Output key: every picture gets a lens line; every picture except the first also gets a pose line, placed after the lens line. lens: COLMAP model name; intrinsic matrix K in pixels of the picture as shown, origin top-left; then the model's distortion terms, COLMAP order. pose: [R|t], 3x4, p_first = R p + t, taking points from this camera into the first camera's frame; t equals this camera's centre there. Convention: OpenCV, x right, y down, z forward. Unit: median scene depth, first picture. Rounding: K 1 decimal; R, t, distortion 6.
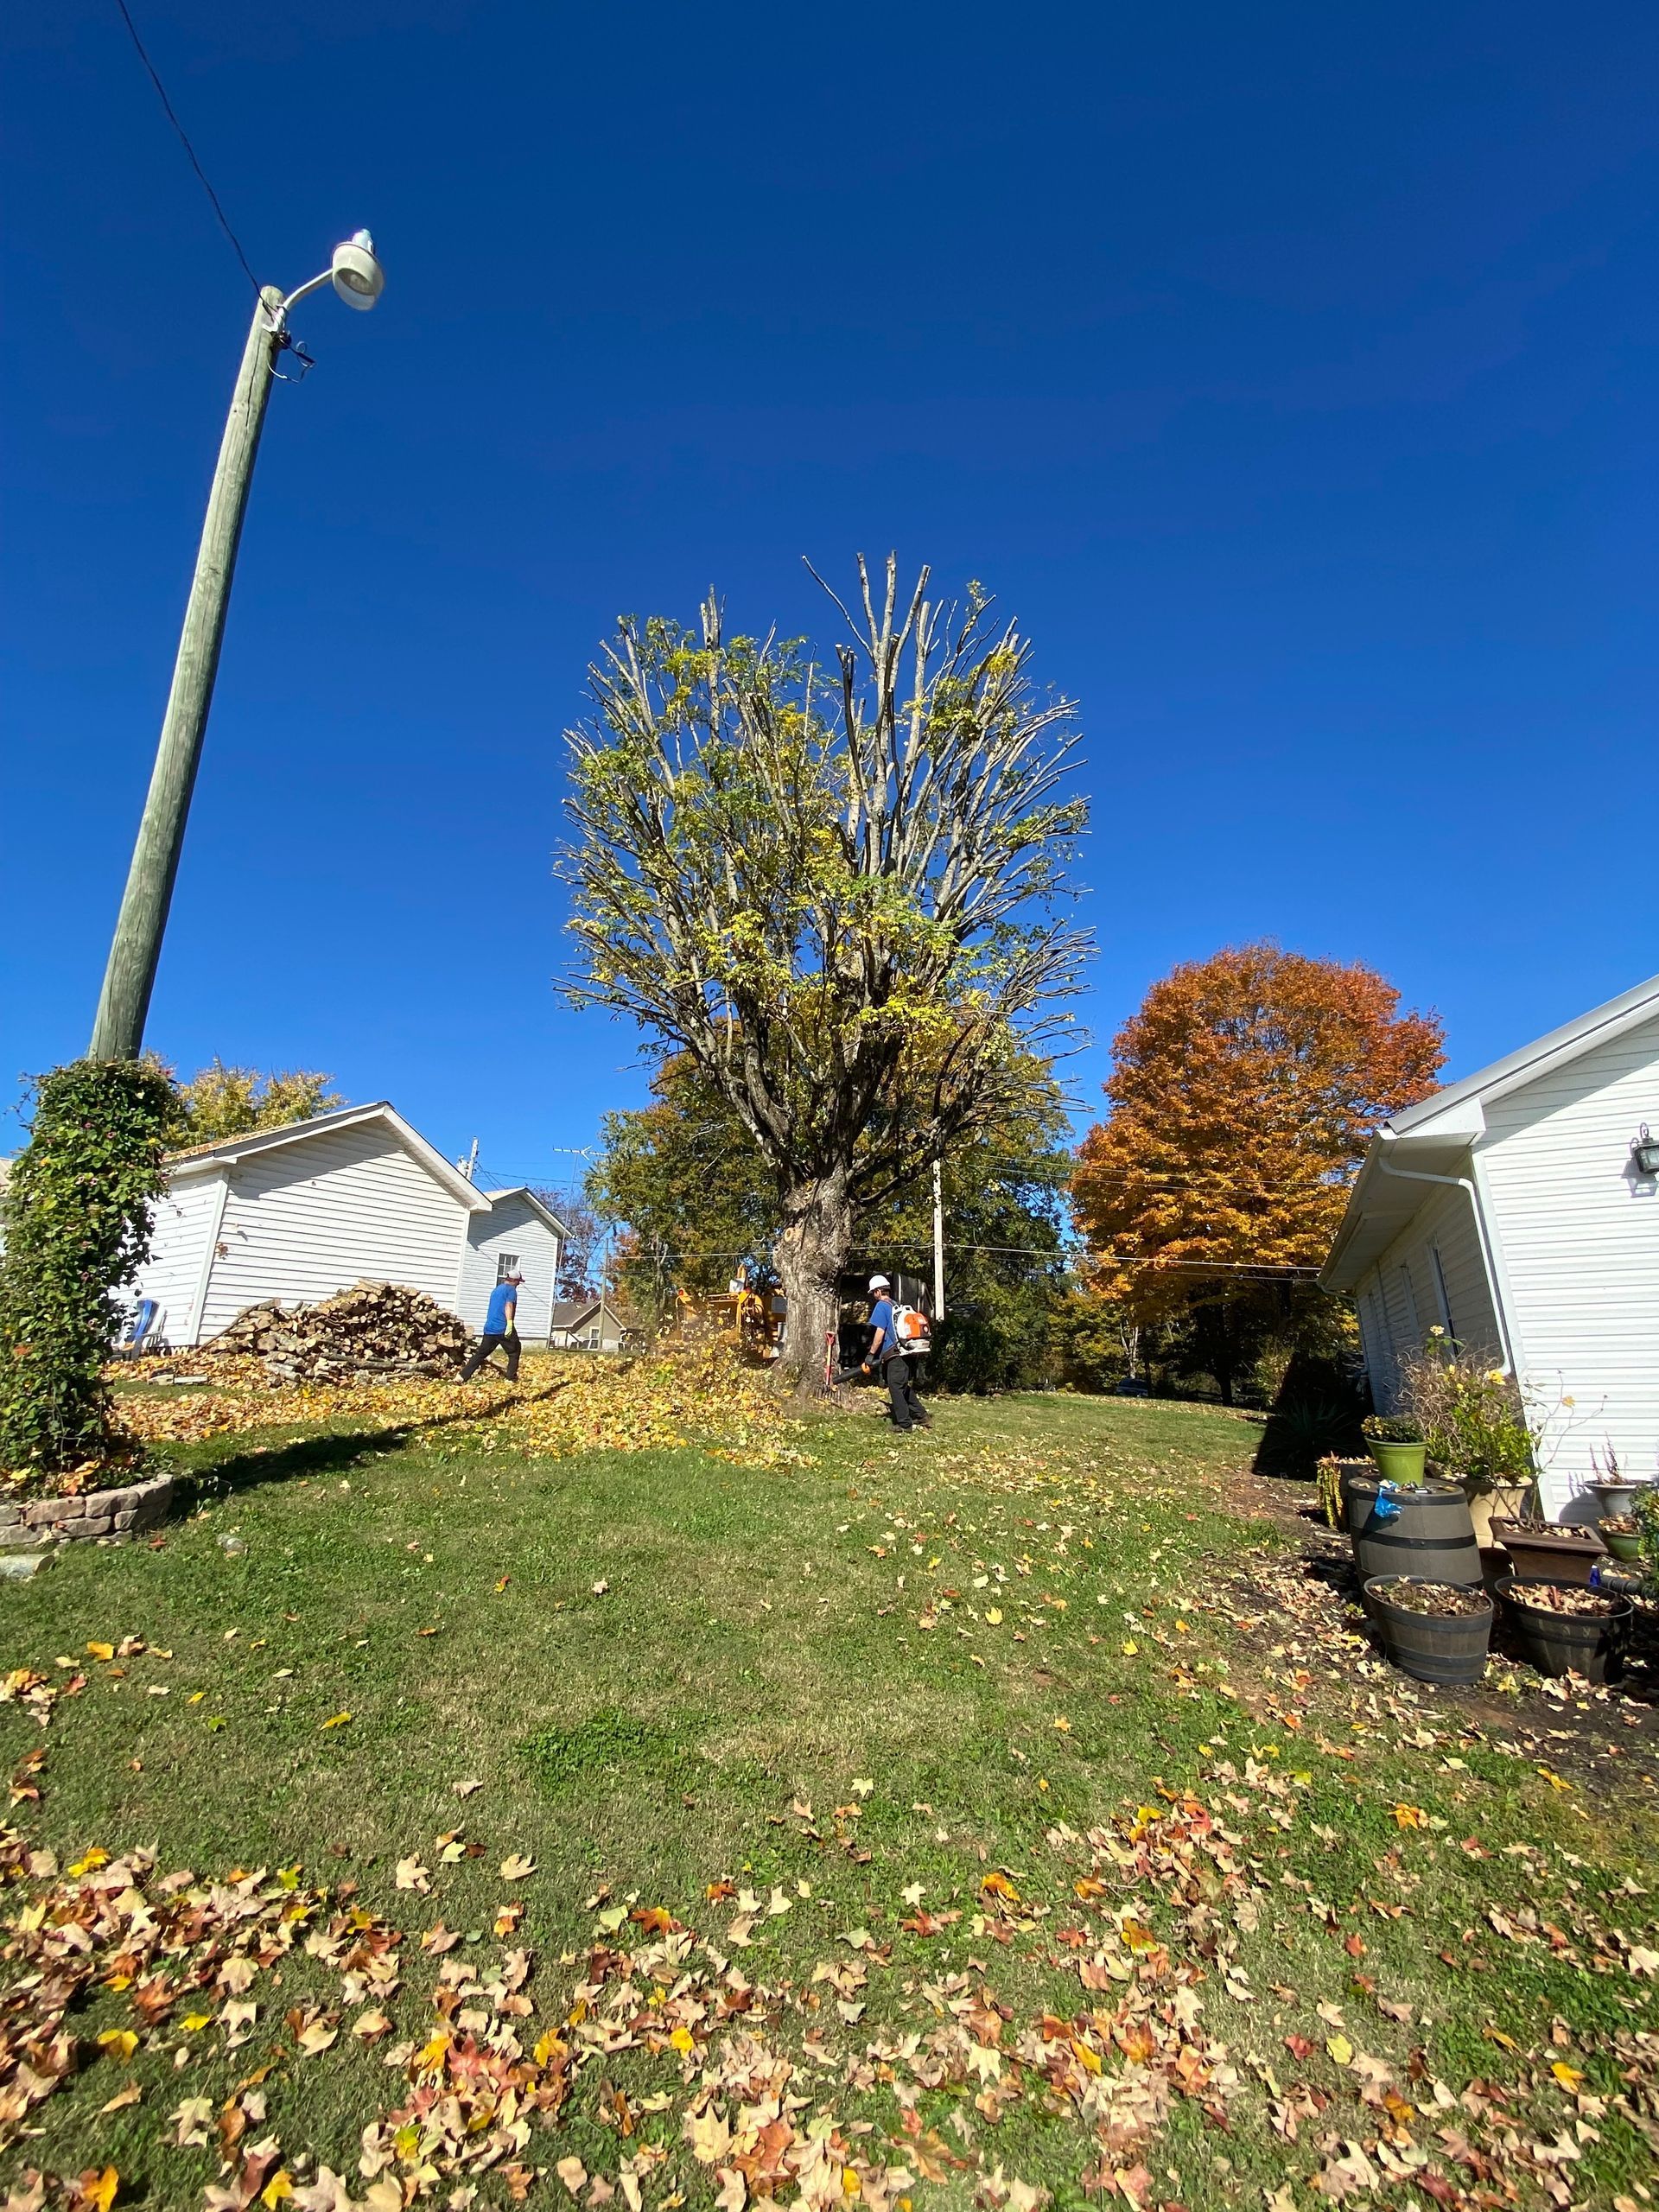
lens RADIAL K [[888.2, 0, 822.0], [0, 888.2, 1074.5], [0, 0, 1]] dist [0.000852, -0.000030]
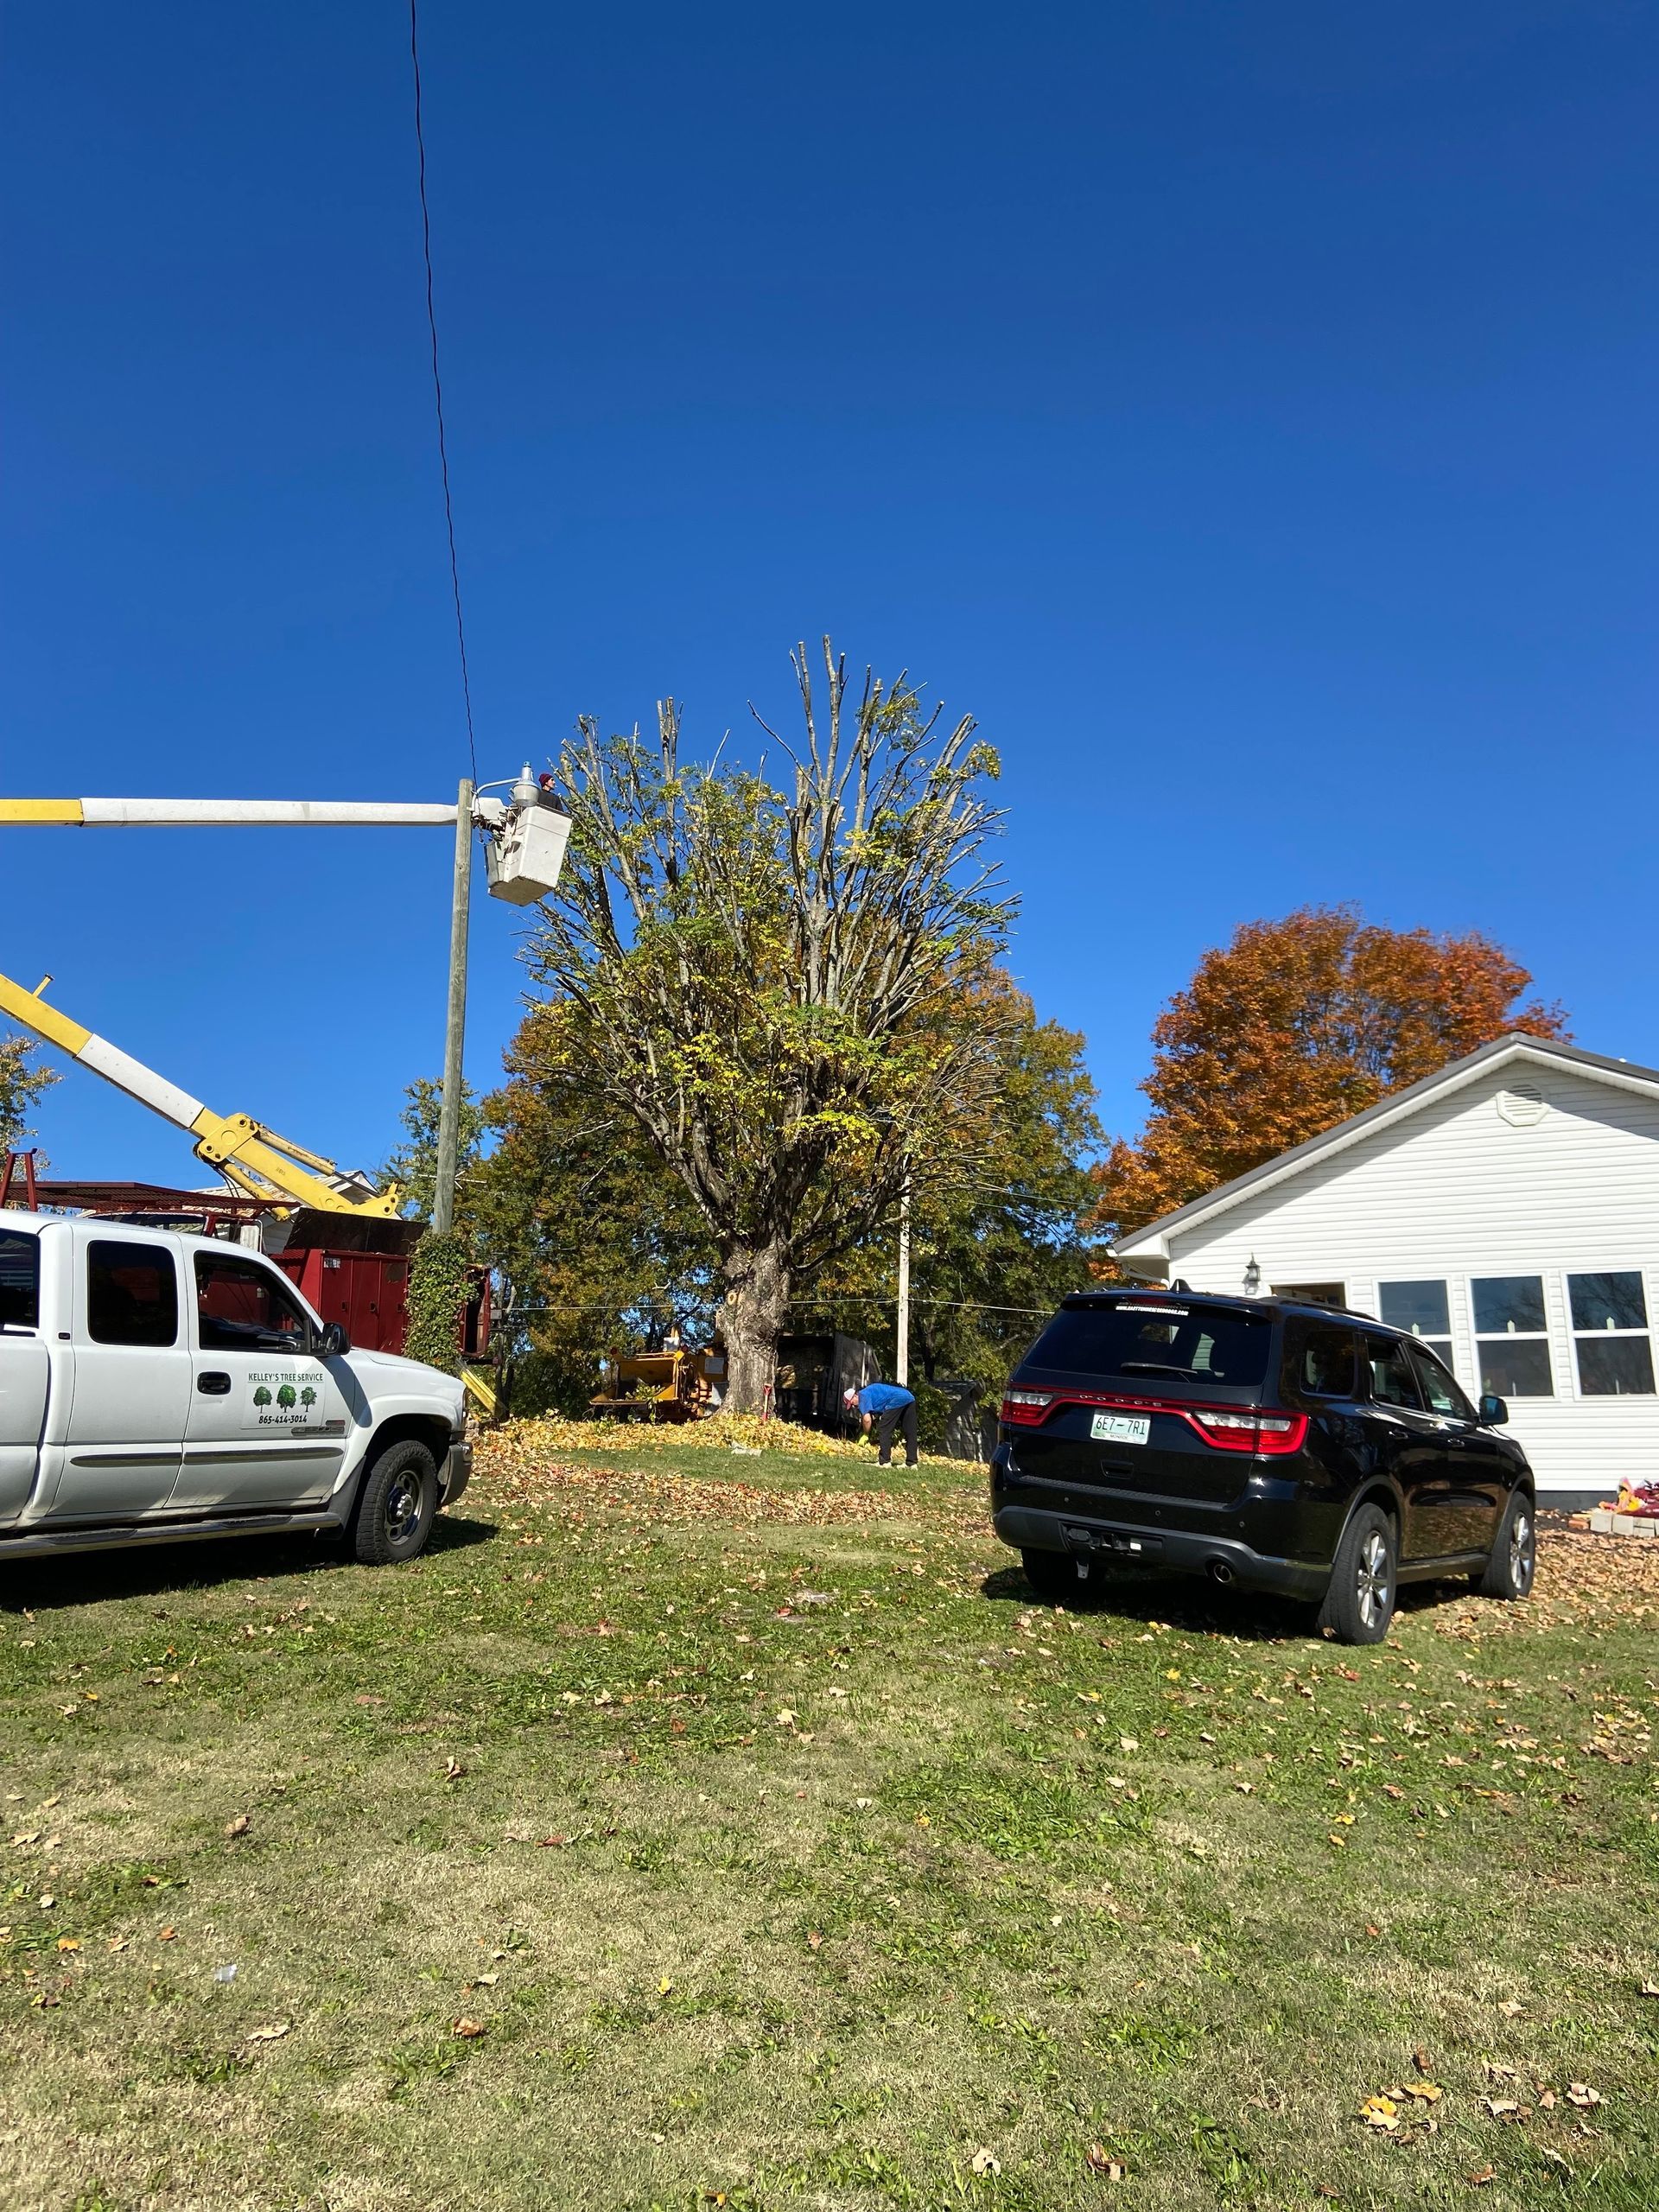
lens RADIAL K [[1599.6, 0, 832.3], [0, 1599.6, 1083.0], [0, 0, 1]] dist [0.036995, -0.040940]
pose [[0.998357, 0.019521, 0.053865, -0.009204], [-0.022956, 0.997692, 0.063903, -0.080400], [-0.052493, -0.065035, 0.996501, -0.360895]]
